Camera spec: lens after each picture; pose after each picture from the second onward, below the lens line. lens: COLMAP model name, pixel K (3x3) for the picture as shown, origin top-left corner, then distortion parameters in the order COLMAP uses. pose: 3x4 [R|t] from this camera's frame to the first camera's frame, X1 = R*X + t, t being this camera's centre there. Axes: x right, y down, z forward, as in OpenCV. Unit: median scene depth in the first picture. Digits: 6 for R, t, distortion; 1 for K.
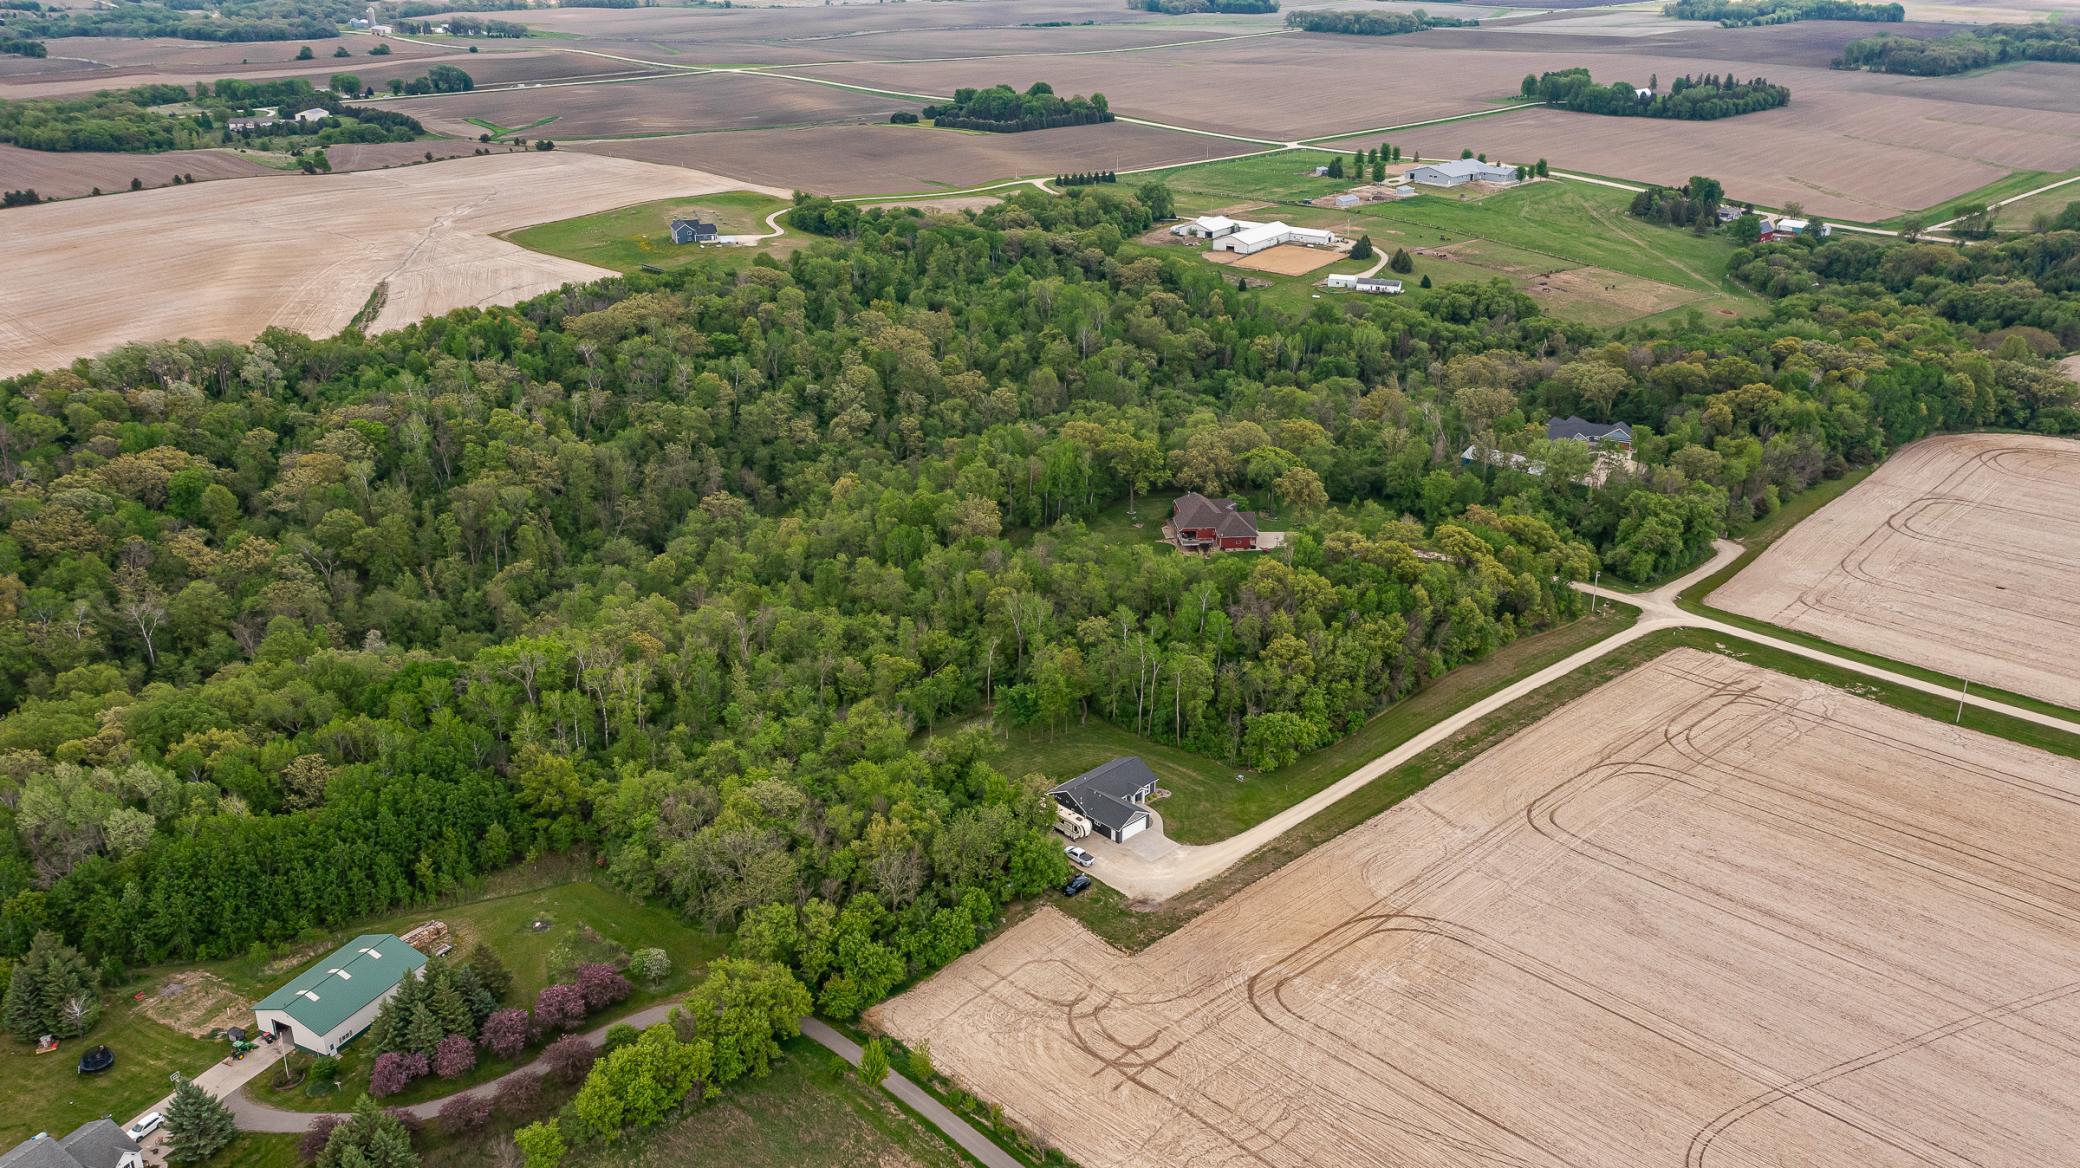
lens RADIAL K [[1633.0, 0, 1040.0], [0, 1633.0, 584.0], [0, 0, 1]] dist [0.014430, 0.013858]
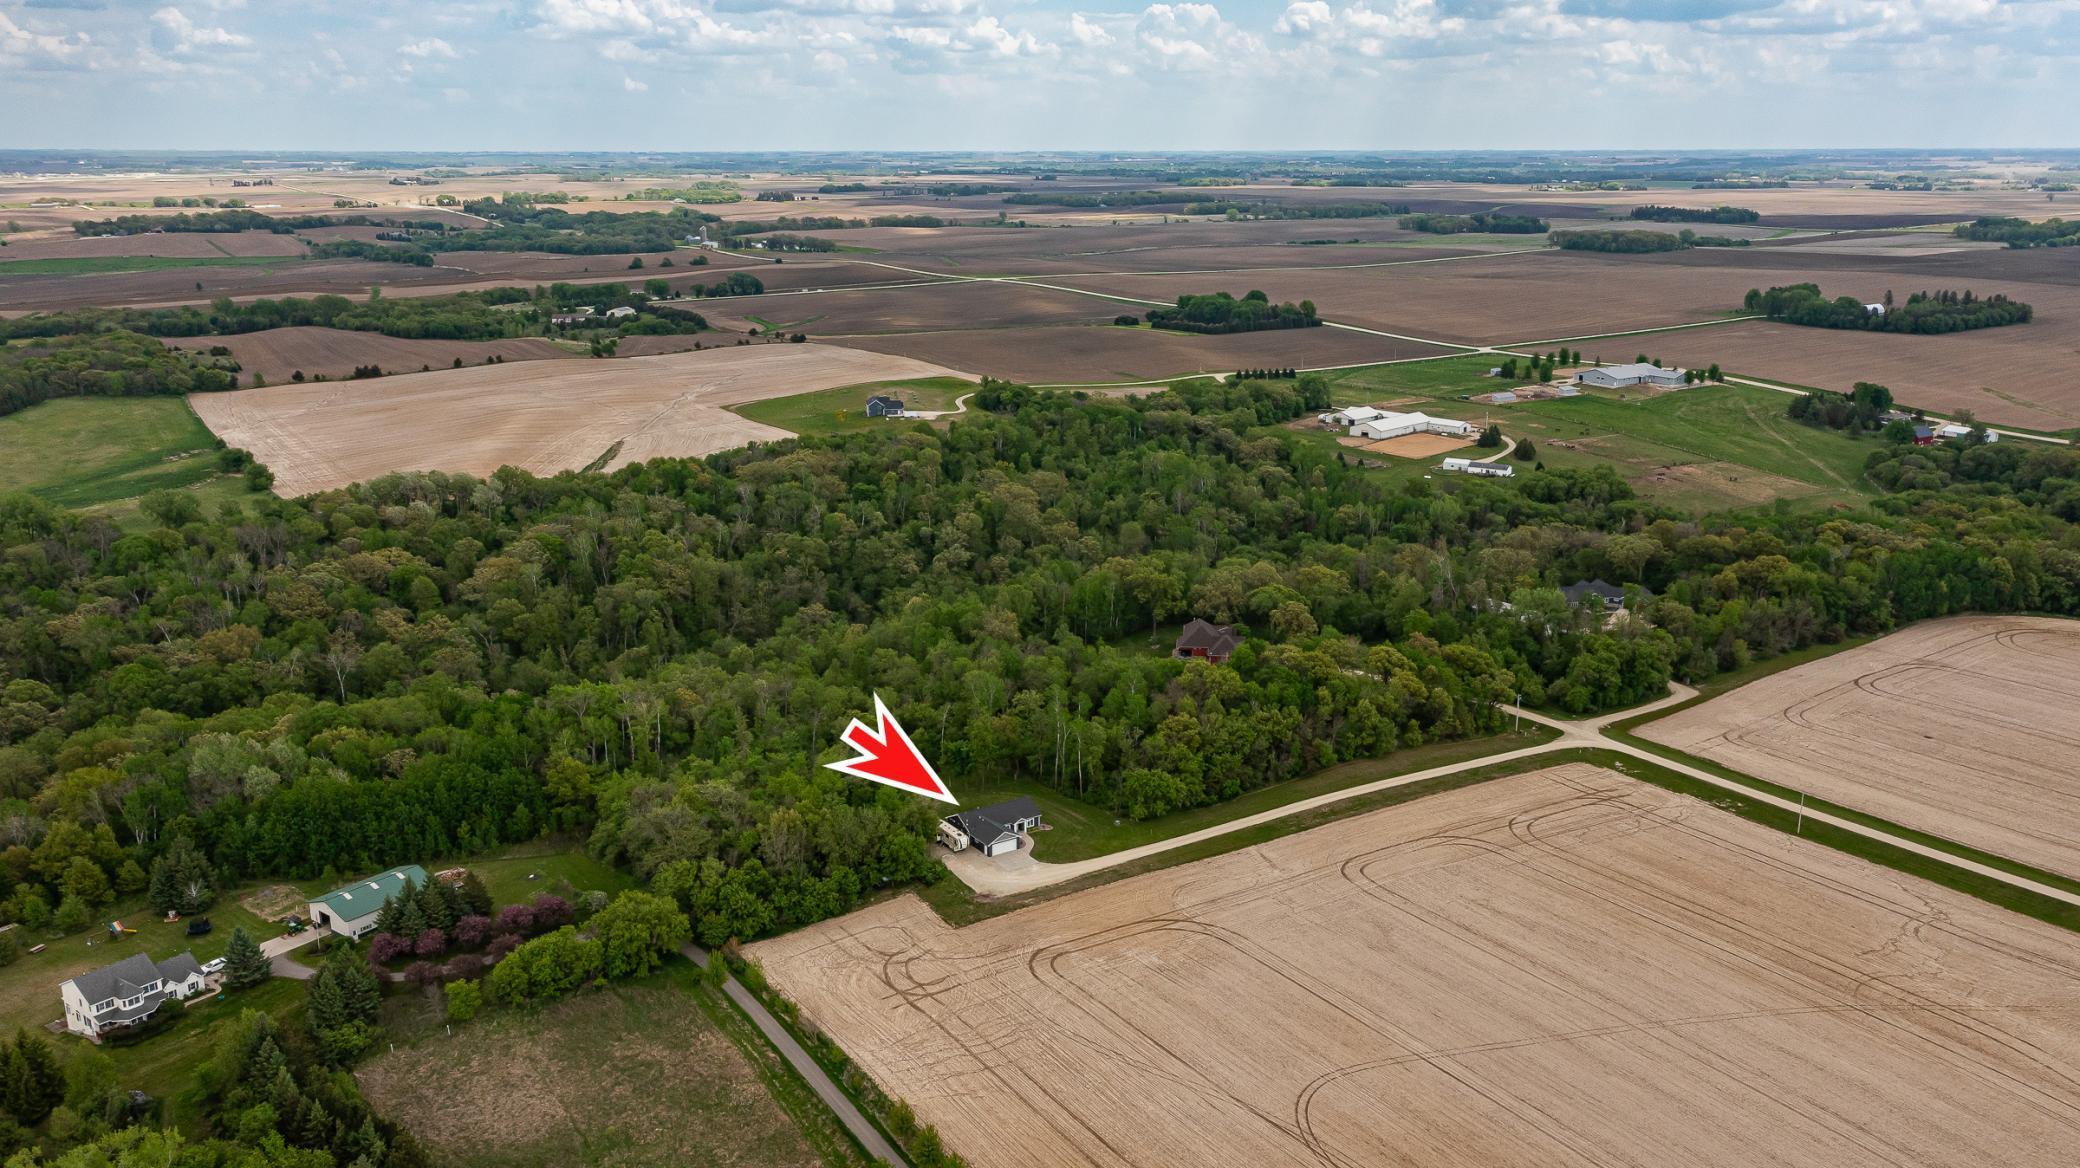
lens RADIAL K [[1633.0, 0, 1040.0], [0, 1633.0, 584.0], [0, 0, 1]] dist [0.014430, 0.013858]
pose [[0.981983, 0.043701, -0.183848, 0.167623], [-0.066398, 0.990651, -0.119173, 0.054973], [0.176922, 0.129233, 0.975704, -0.121427]]
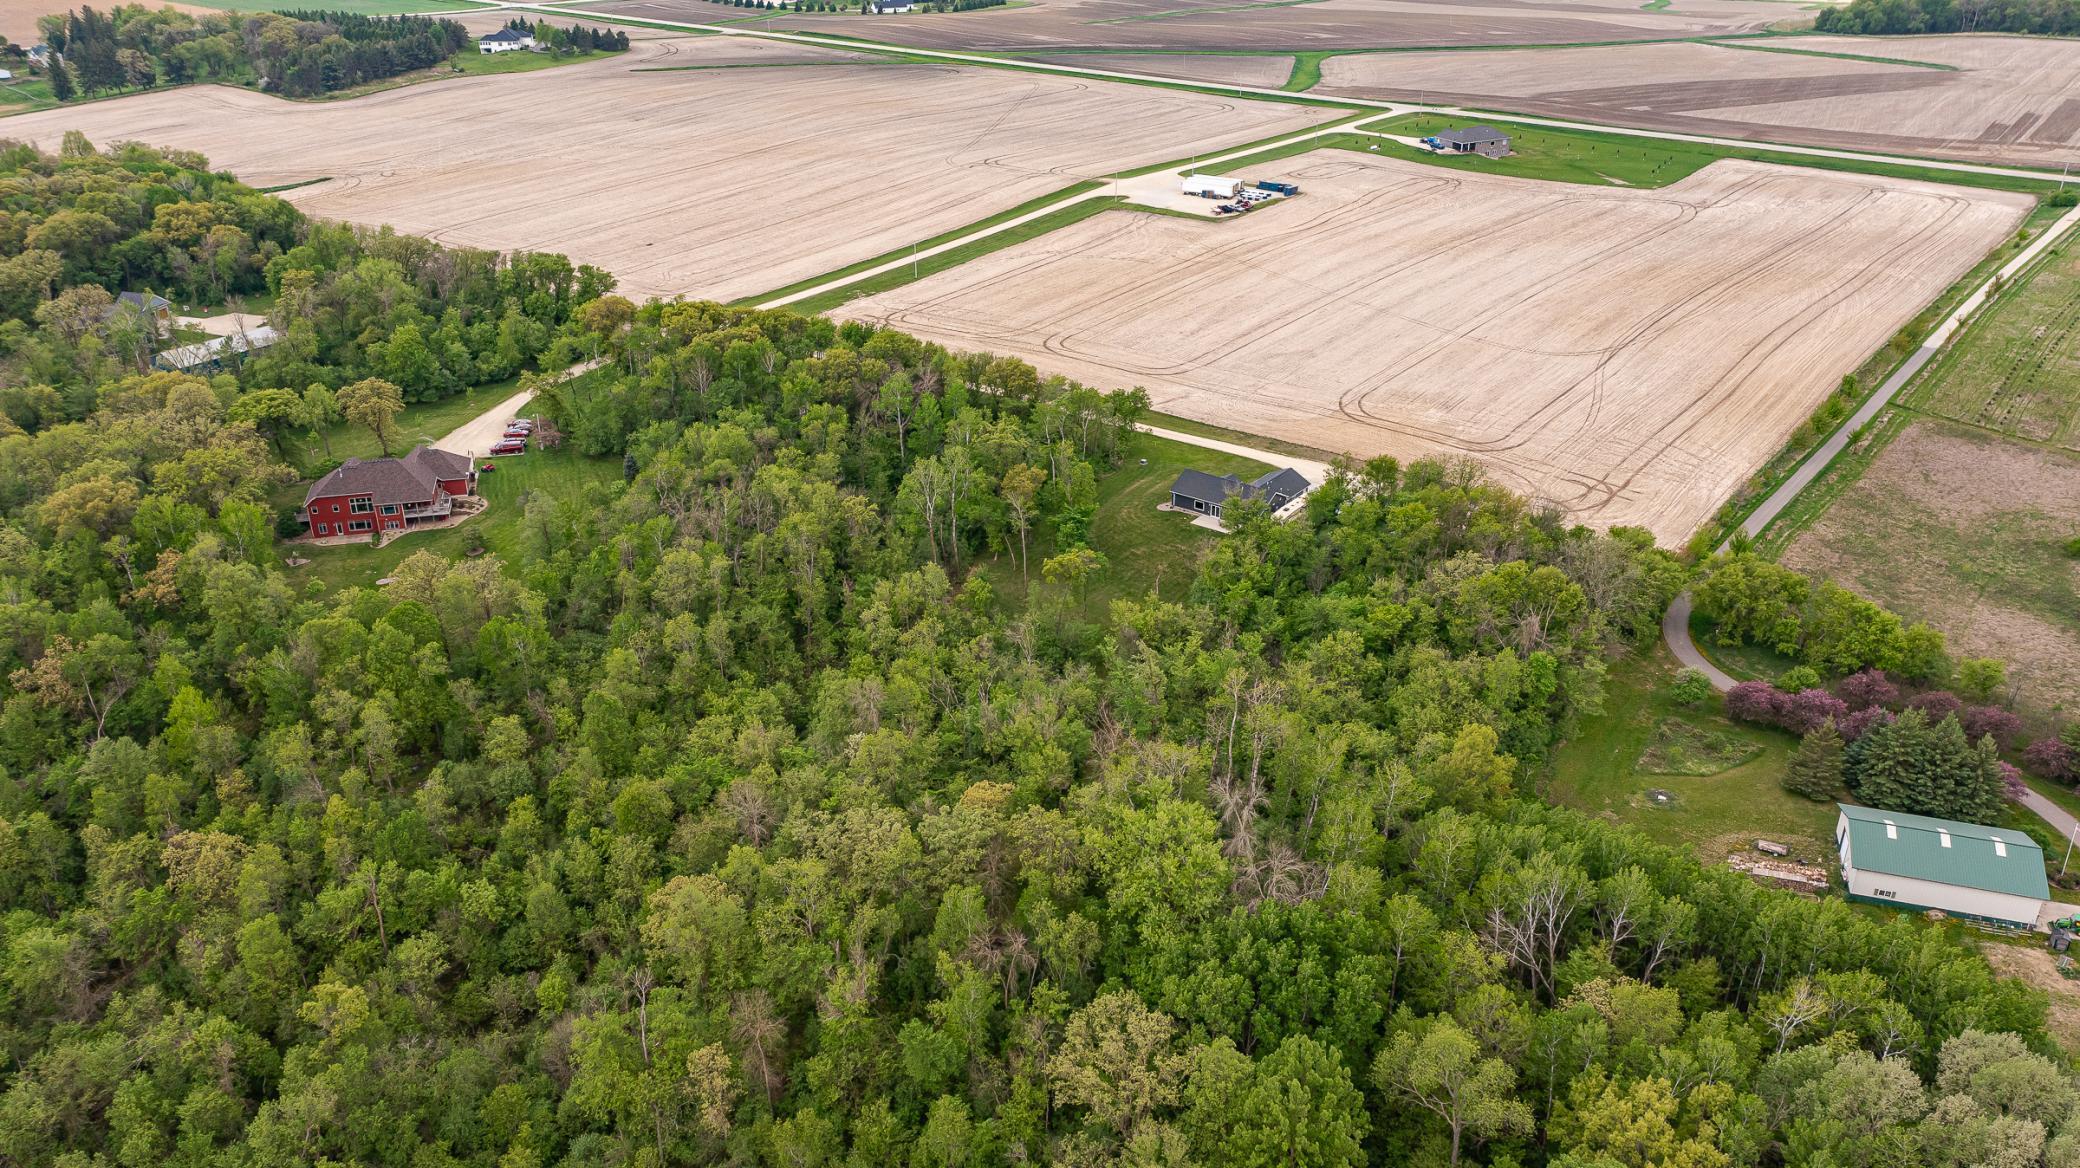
lens RADIAL K [[1633.0, 0, 1040.0], [0, 1633.0, 584.0], [0, 0, 1]] dist [0.014430, 0.013858]
pose [[-0.133249, -0.445055, 0.885534, -0.484181], [0.380014, 0.802267, 0.460388, -0.189291], [-0.915333, 0.397862, 0.062225, 0.610236]]
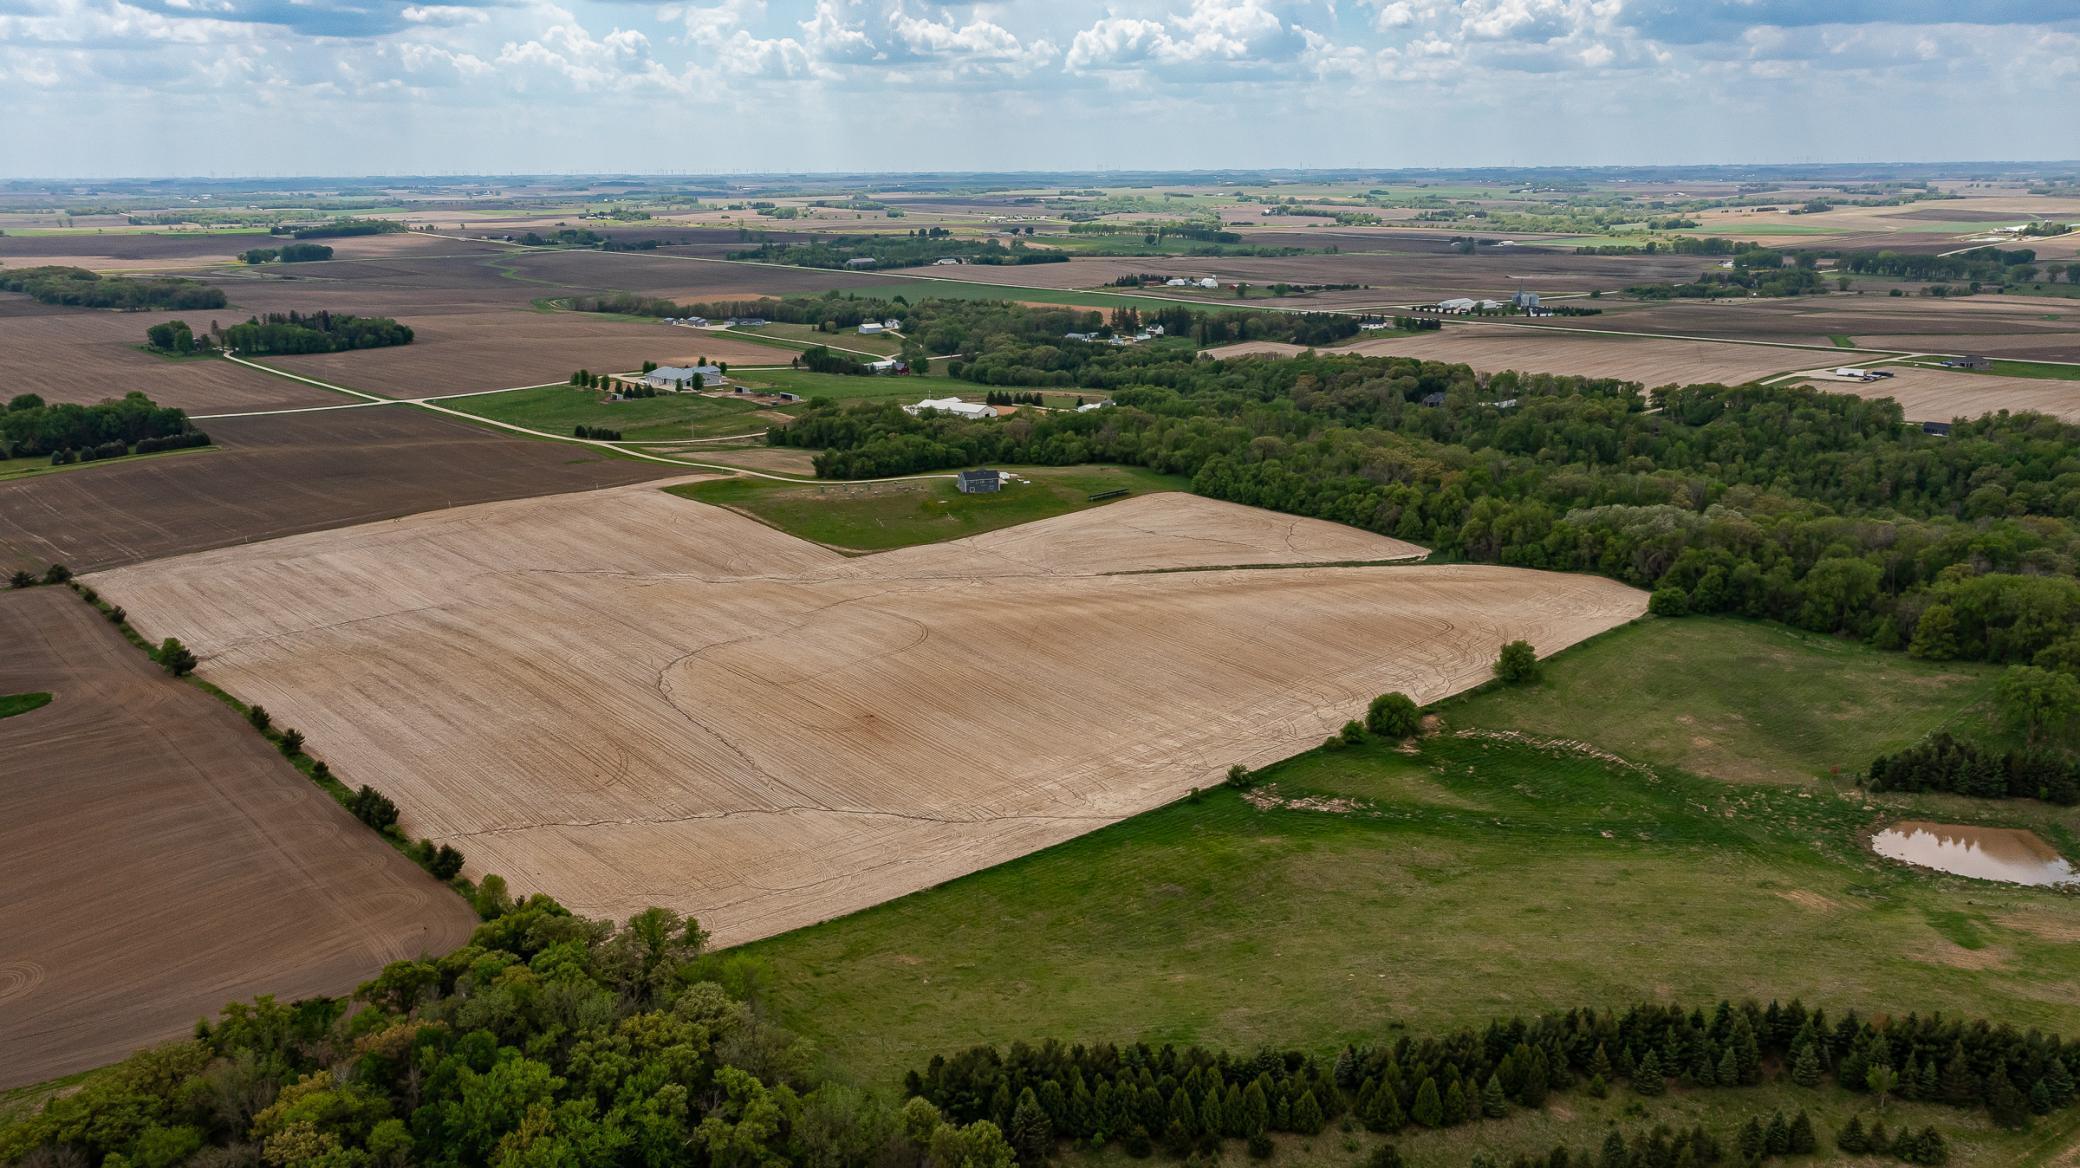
lens RADIAL K [[1633.0, 0, 1040.0], [0, 1633.0, 584.0], [0, 0, 1]] dist [0.014430, 0.013858]
pose [[0.032772, -0.252513, 0.967038, -1.761702], [0.384417, 0.896312, 0.221017, -0.544813], [-0.922578, 0.364503, 0.126444, 1.304118]]
